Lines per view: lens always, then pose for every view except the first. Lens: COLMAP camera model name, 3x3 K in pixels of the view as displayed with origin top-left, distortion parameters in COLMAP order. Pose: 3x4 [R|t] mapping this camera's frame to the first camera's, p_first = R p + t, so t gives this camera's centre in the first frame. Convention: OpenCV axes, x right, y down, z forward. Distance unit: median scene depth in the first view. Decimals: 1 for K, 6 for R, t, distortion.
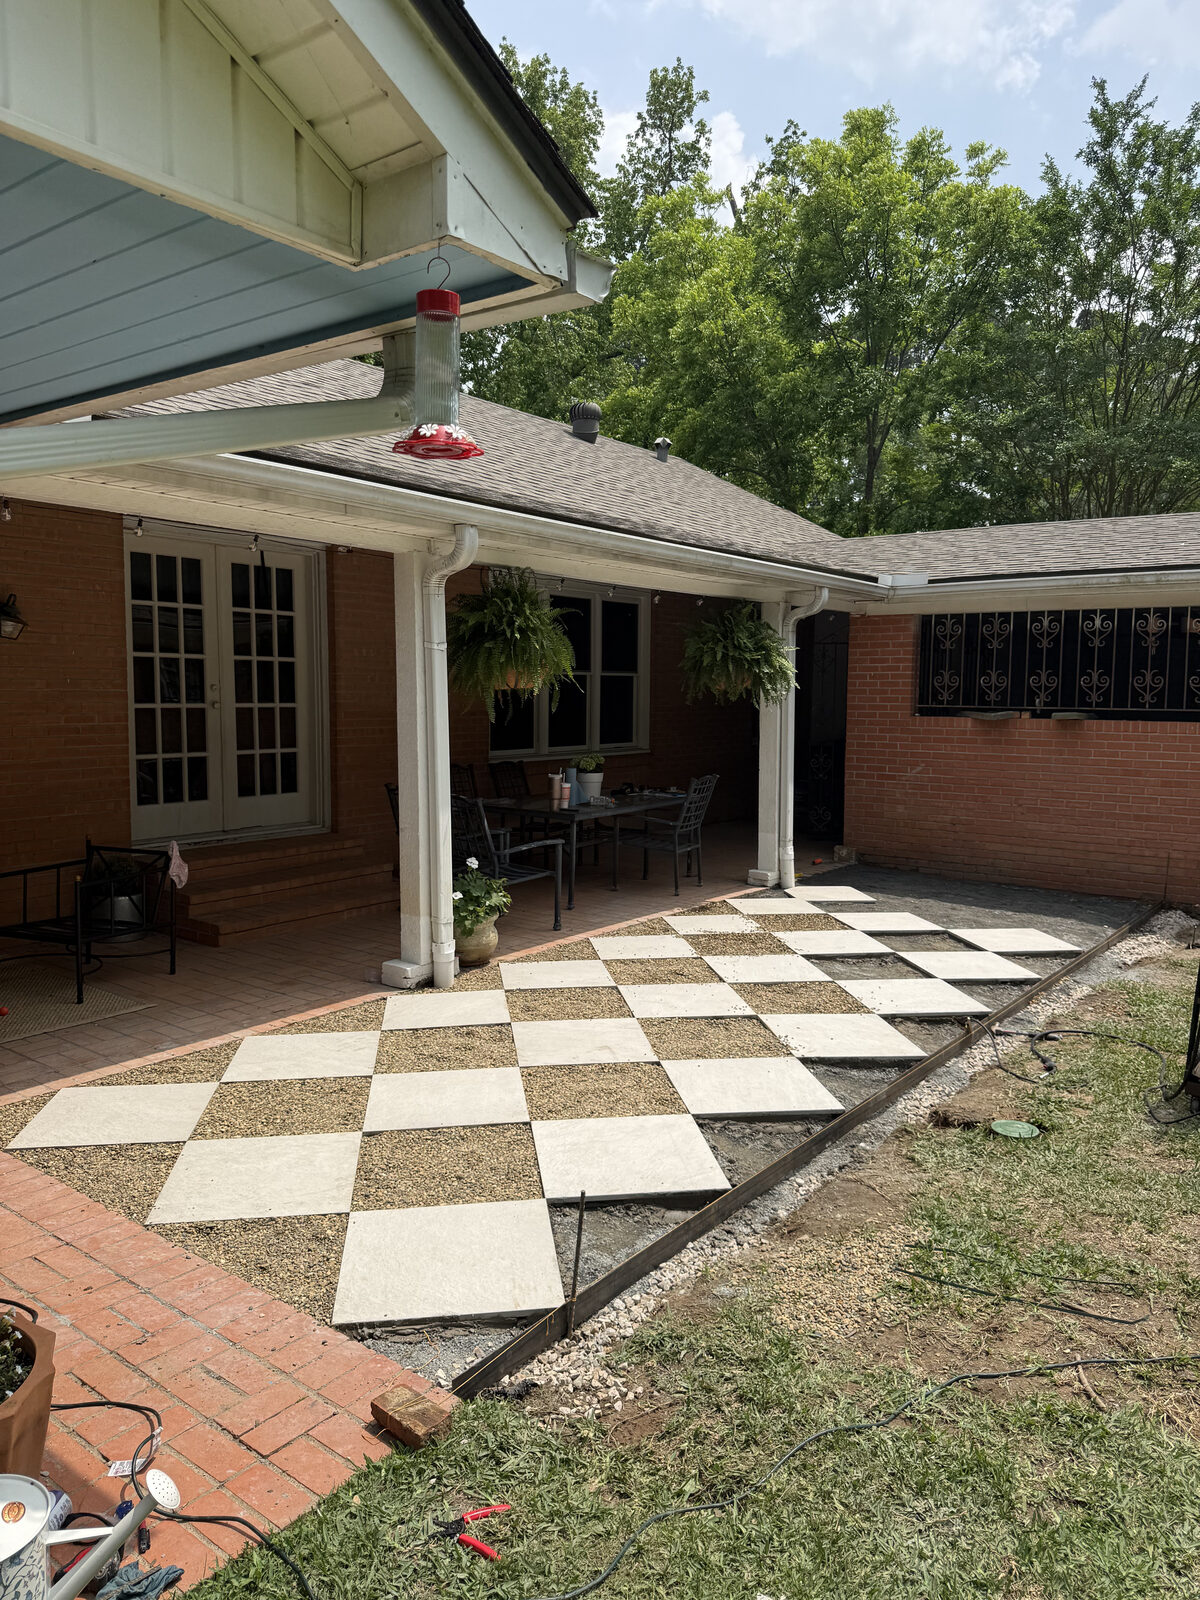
lens RADIAL K [[1134.4, 0, 600.4], [0, 1134.4, 786.7], [0, 0, 1]] dist [0.151813, -0.299085]
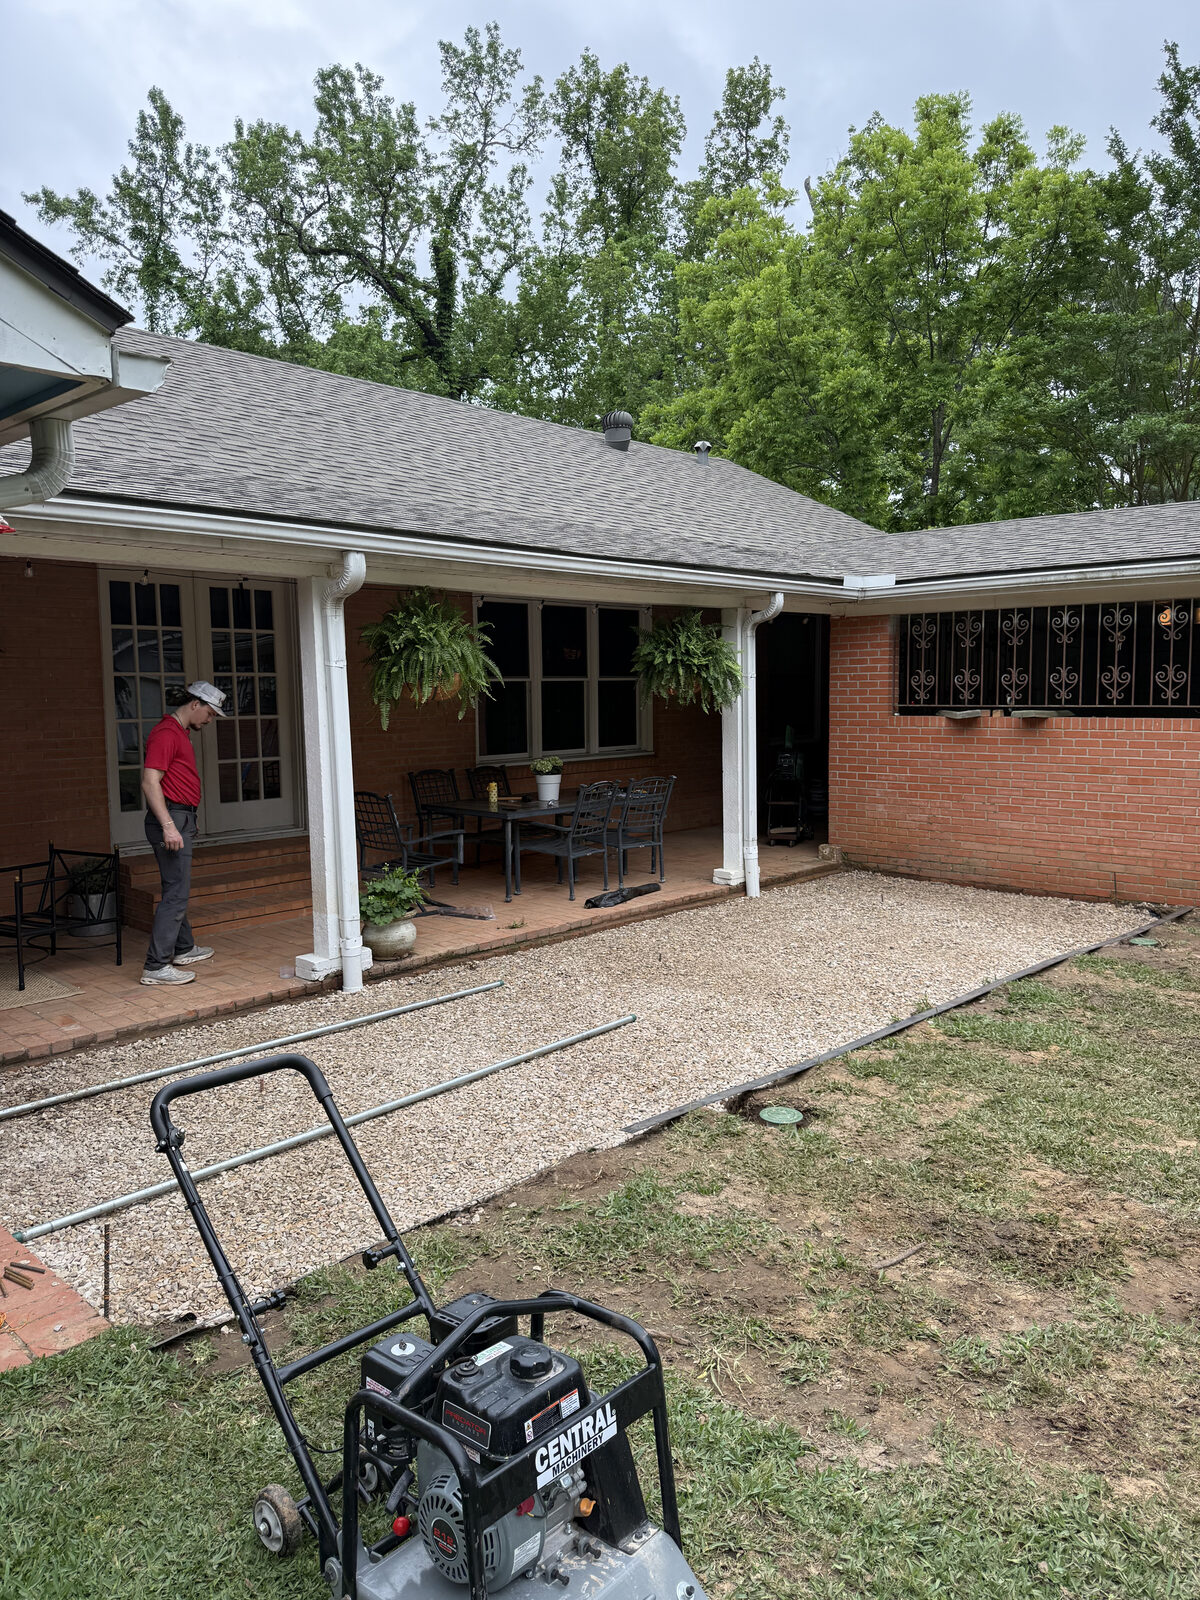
lens RADIAL K [[1134.4, 0, 600.4], [0, 1134.4, 786.7], [0, 0, 1]] dist [0.151813, -0.299085]
pose [[0.993359, -0.010252, -0.114601, 0.147965], [0.010437, 0.999945, 0.001015, -0.003333], [0.114585, -0.002204, 0.993411, -0.030452]]
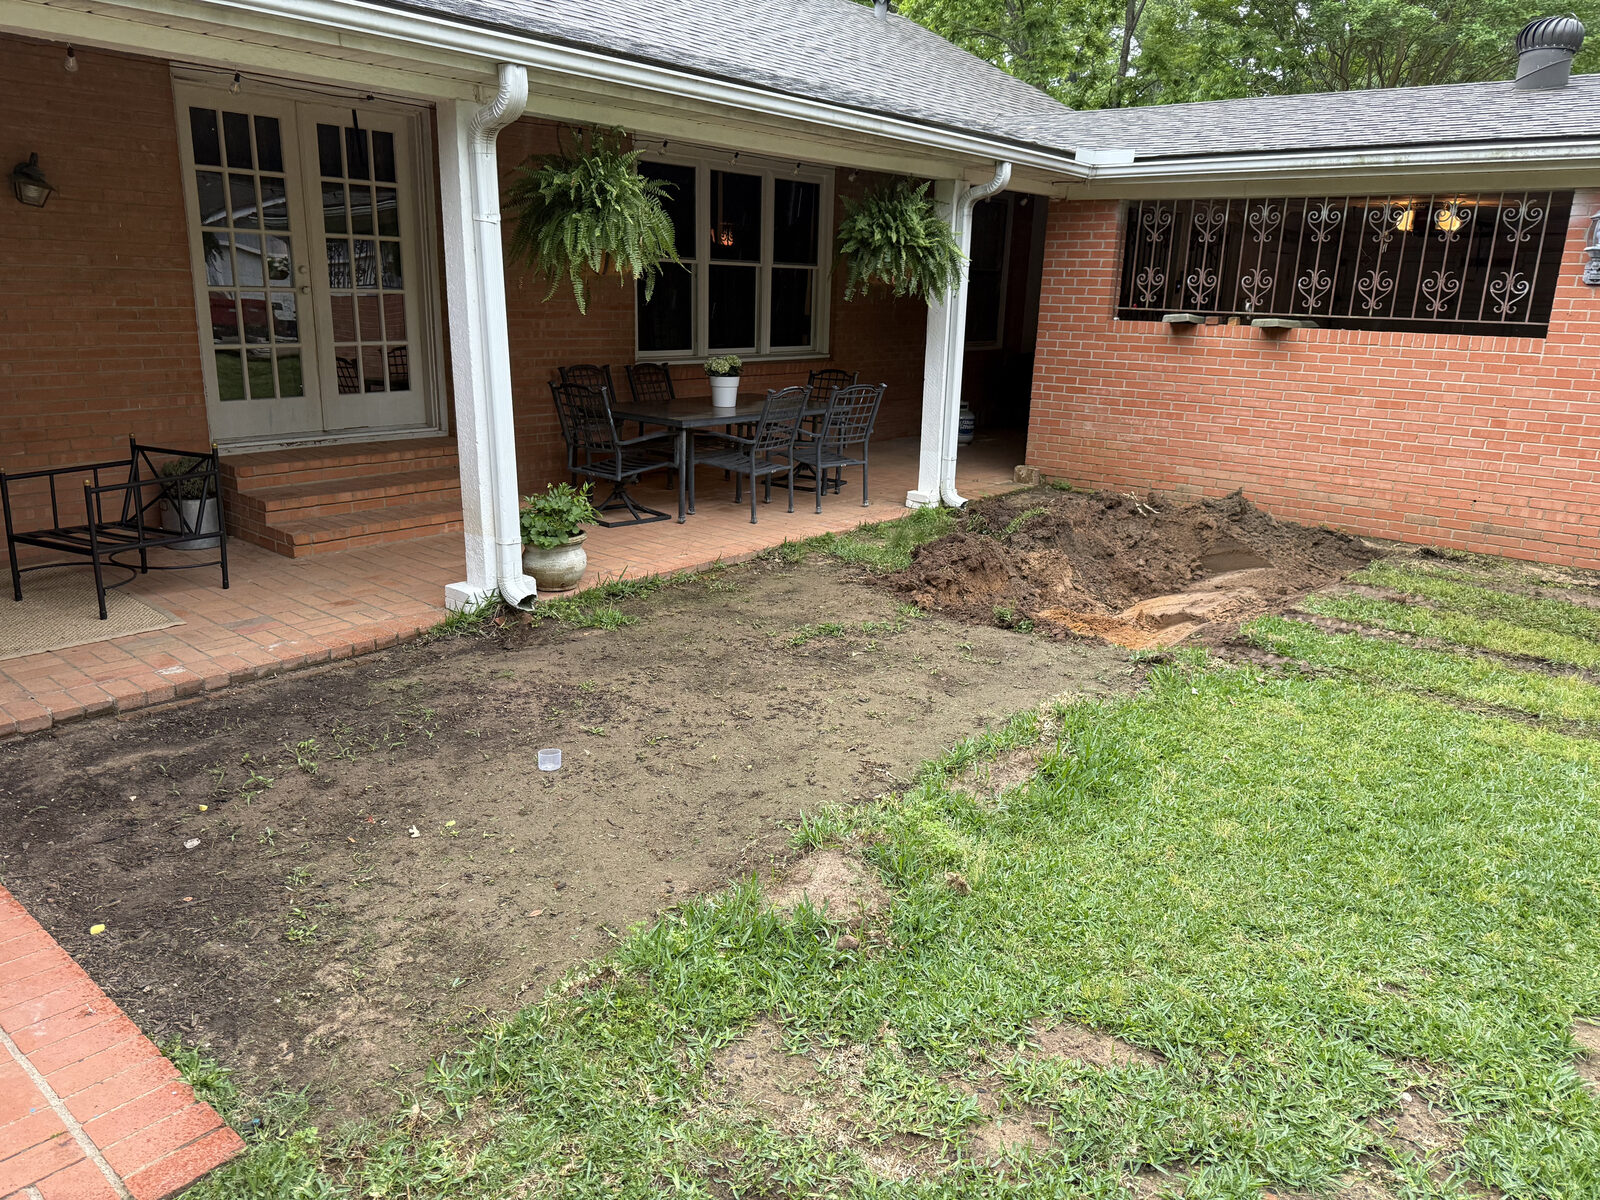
lens RADIAL K [[1140.8, 0, 793.8], [0, 1140.8, 603.2], [0, 0, 1]] dist [0.047848, -0.061175]
pose [[0.998274, 0.032965, -0.048595, 0.086706], [-0.023575, 0.982924, 0.182493, -0.002818], [0.053781, -0.181033, 0.982005, 0.081485]]
